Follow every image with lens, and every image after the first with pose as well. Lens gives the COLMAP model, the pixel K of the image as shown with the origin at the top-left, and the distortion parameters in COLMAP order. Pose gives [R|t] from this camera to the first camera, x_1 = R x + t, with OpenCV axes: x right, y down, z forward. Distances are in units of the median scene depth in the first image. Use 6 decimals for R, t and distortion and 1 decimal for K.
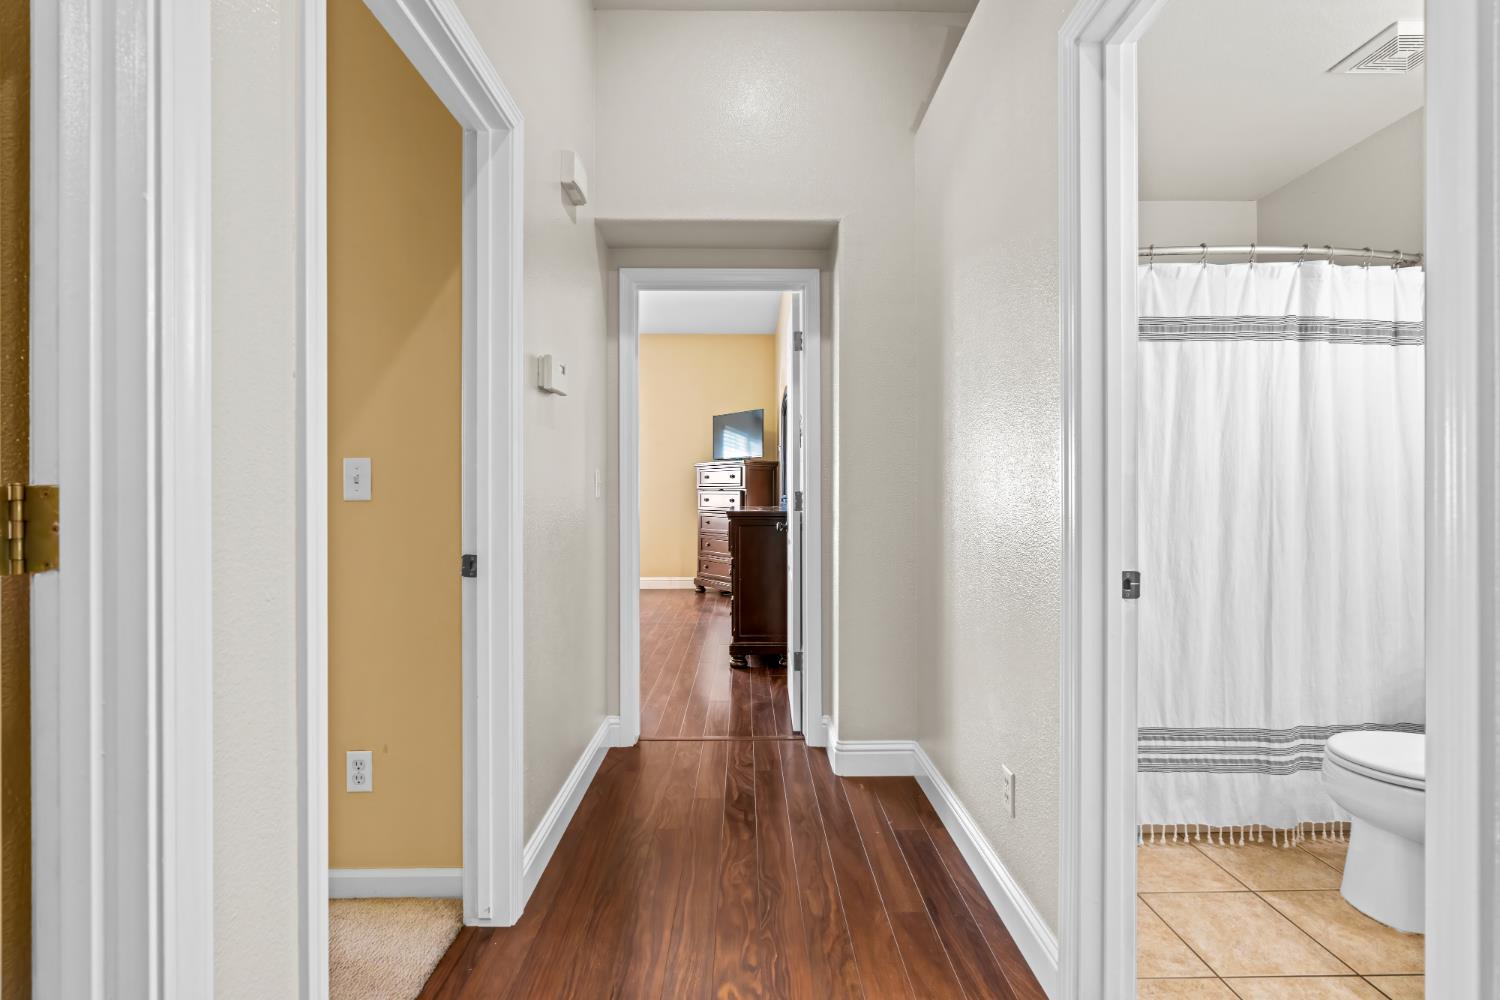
lens RADIAL K [[692.7, 0, 753.7], [0, 692.7, 507.3], [0, 0, 1]] dist [-0.006672, 0.000151]
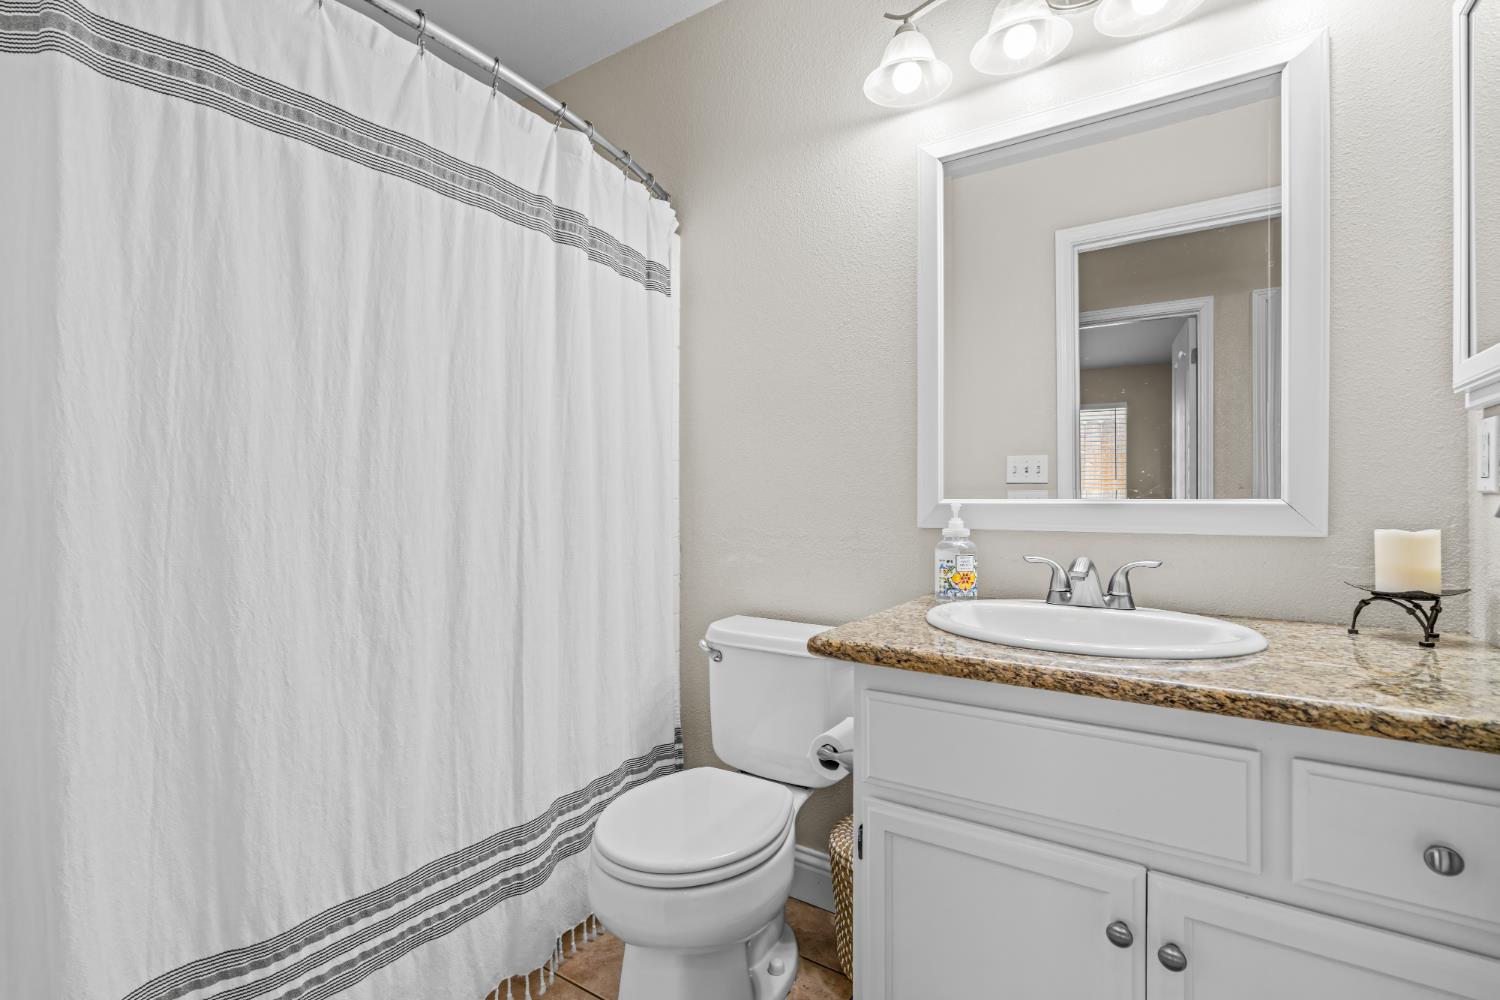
lens RADIAL K [[692.7, 0, 750.9], [0, 692.7, 497.7], [0, 0, 1]] dist [-0.006672, 0.000151]
pose [[0.567114, -0.002725, 0.823635, 0.336891], [0.001090, 0.999996, 0.002558, 0.013328], [-0.823639, -0.000553, 0.567115, 0.453667]]
